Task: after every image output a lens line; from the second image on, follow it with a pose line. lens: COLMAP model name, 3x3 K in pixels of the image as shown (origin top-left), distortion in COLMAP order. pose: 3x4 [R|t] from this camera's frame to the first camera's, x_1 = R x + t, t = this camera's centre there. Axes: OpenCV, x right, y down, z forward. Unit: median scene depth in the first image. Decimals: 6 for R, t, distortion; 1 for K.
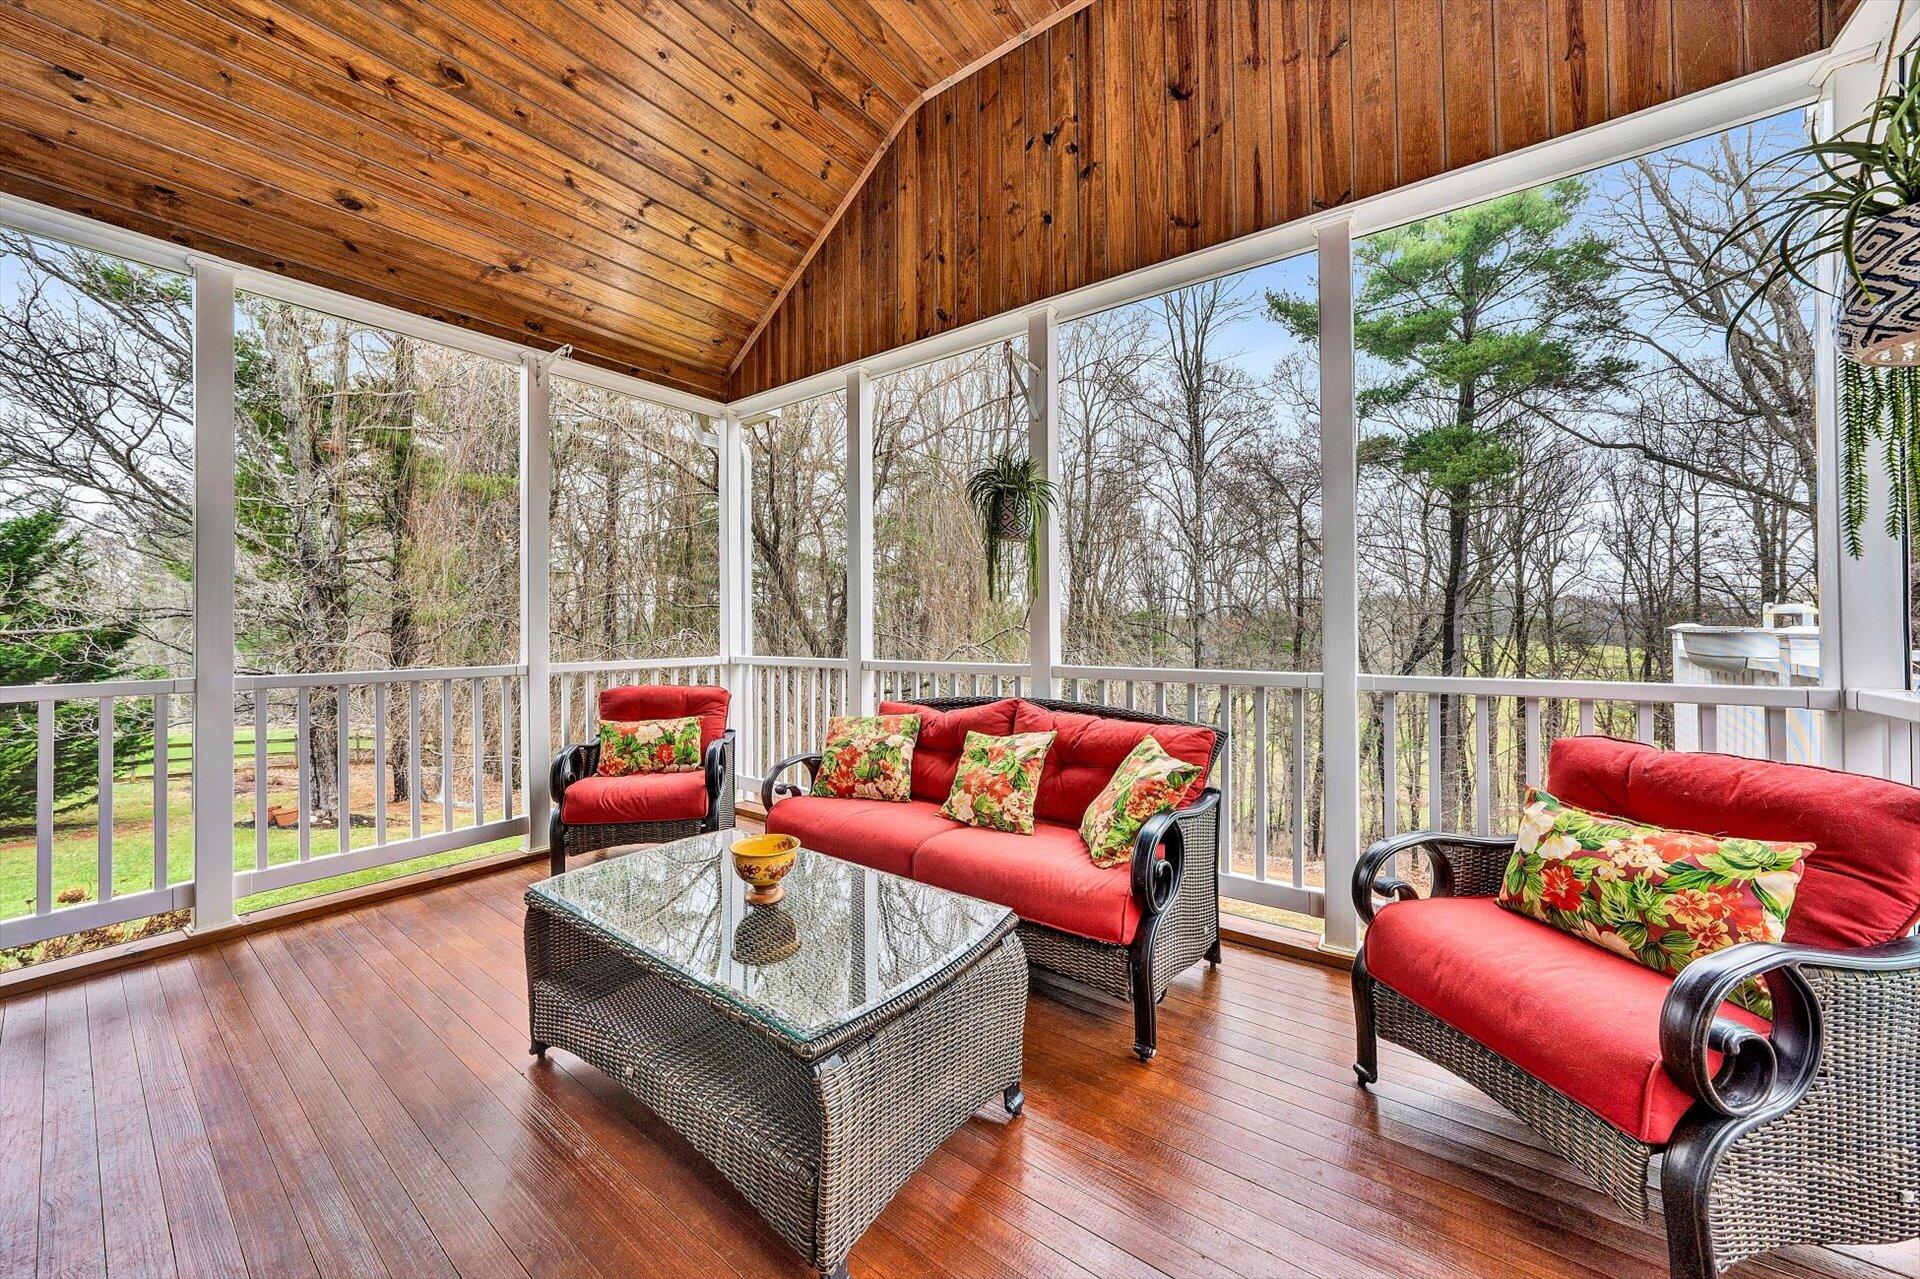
lens RADIAL K [[678.8, 0, 960.9], [0, 678.8, 633.9], [0, 0, 1]] dist [-0.002463, 0.000211]
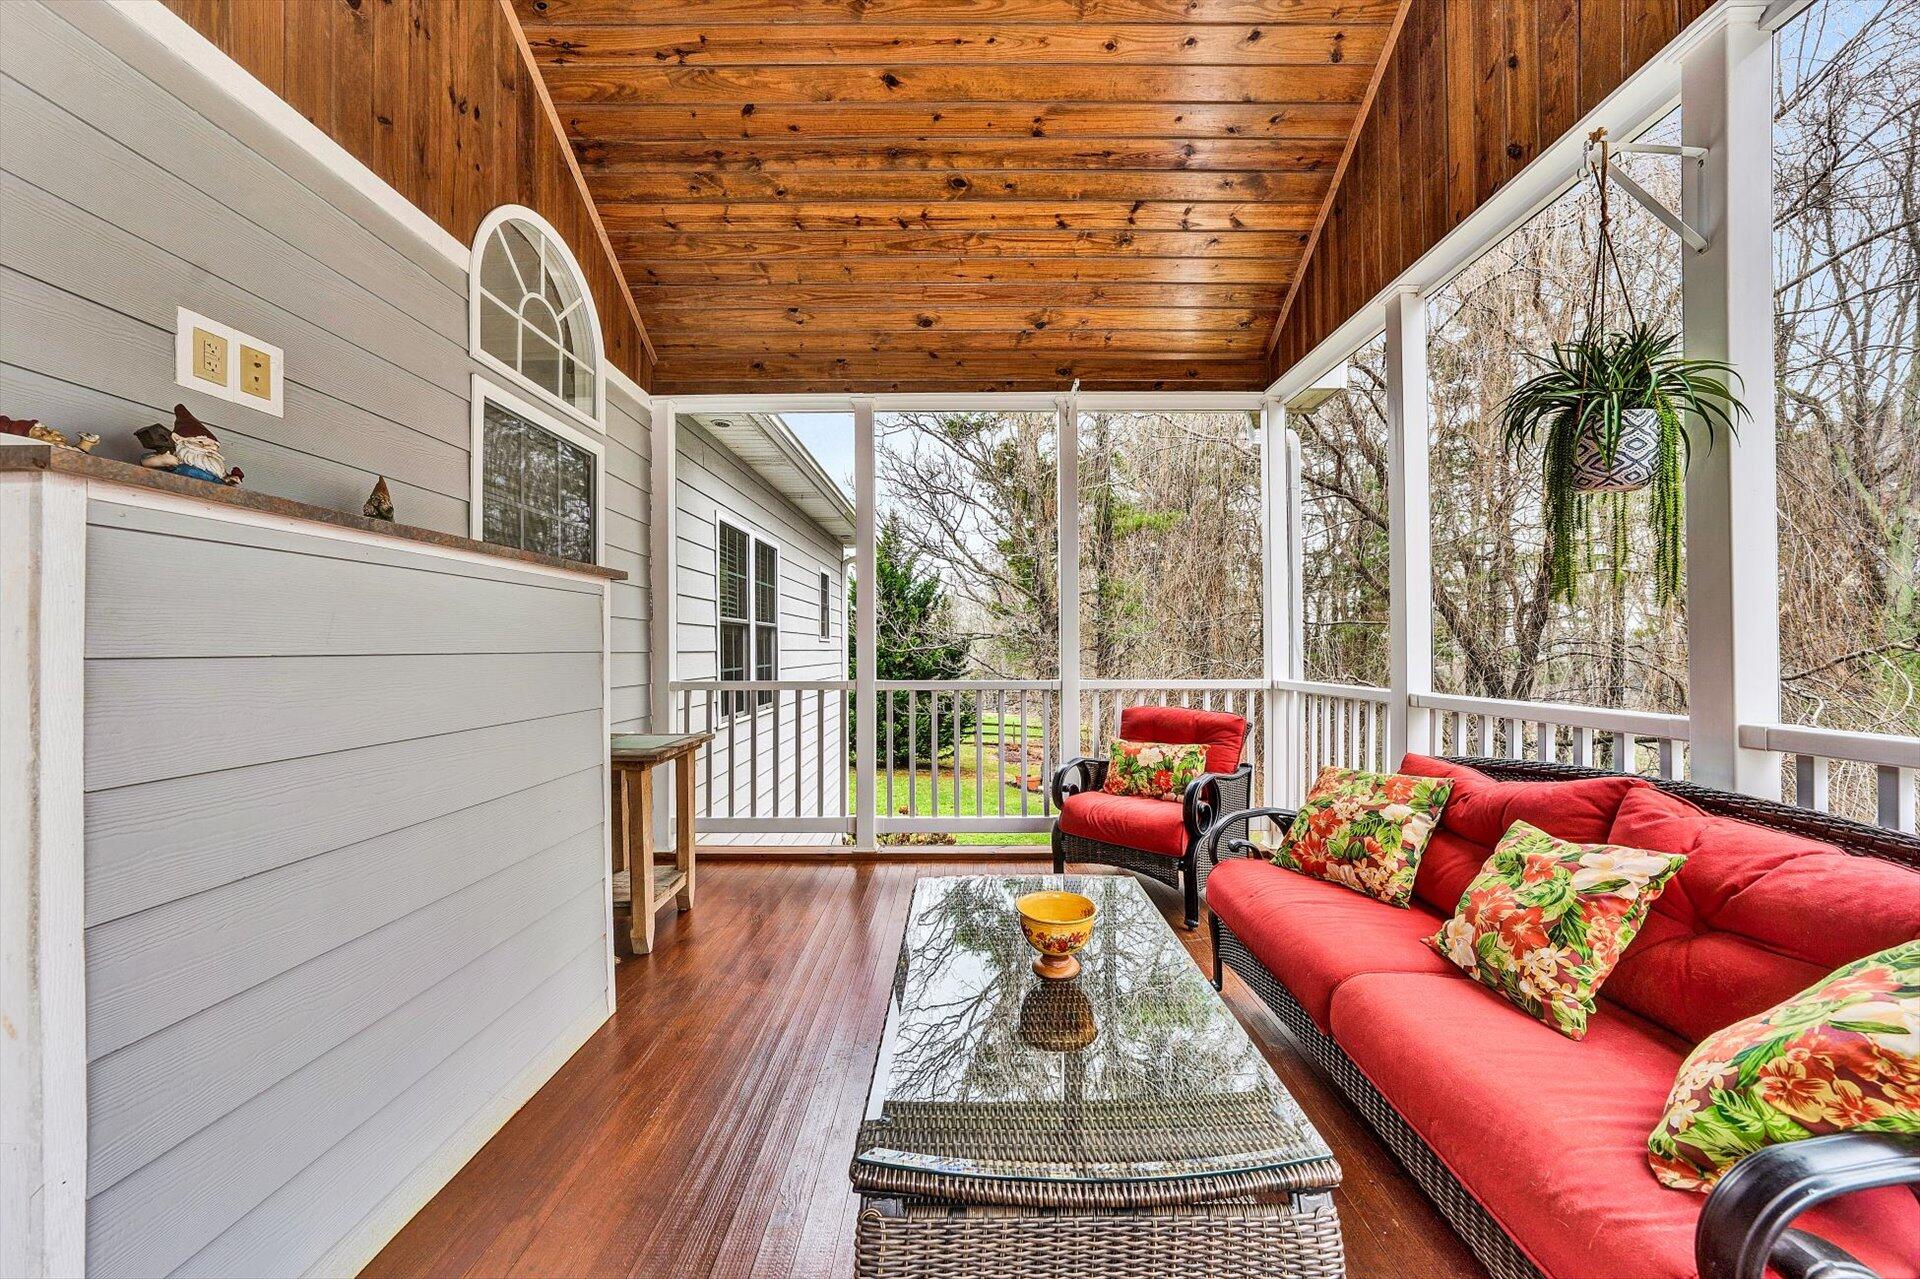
lens RADIAL K [[686.2, 0, 966.3], [0, 686.2, 657.6], [0, 0, 1]] dist [-0.027347, 0.007235]
pose [[0.597650, 0.015068, -0.801616, 0.184832], [-0.010257, 0.999885, 0.011148, -0.002346], [0.801692, 0.001560, 0.597736, 0.237651]]
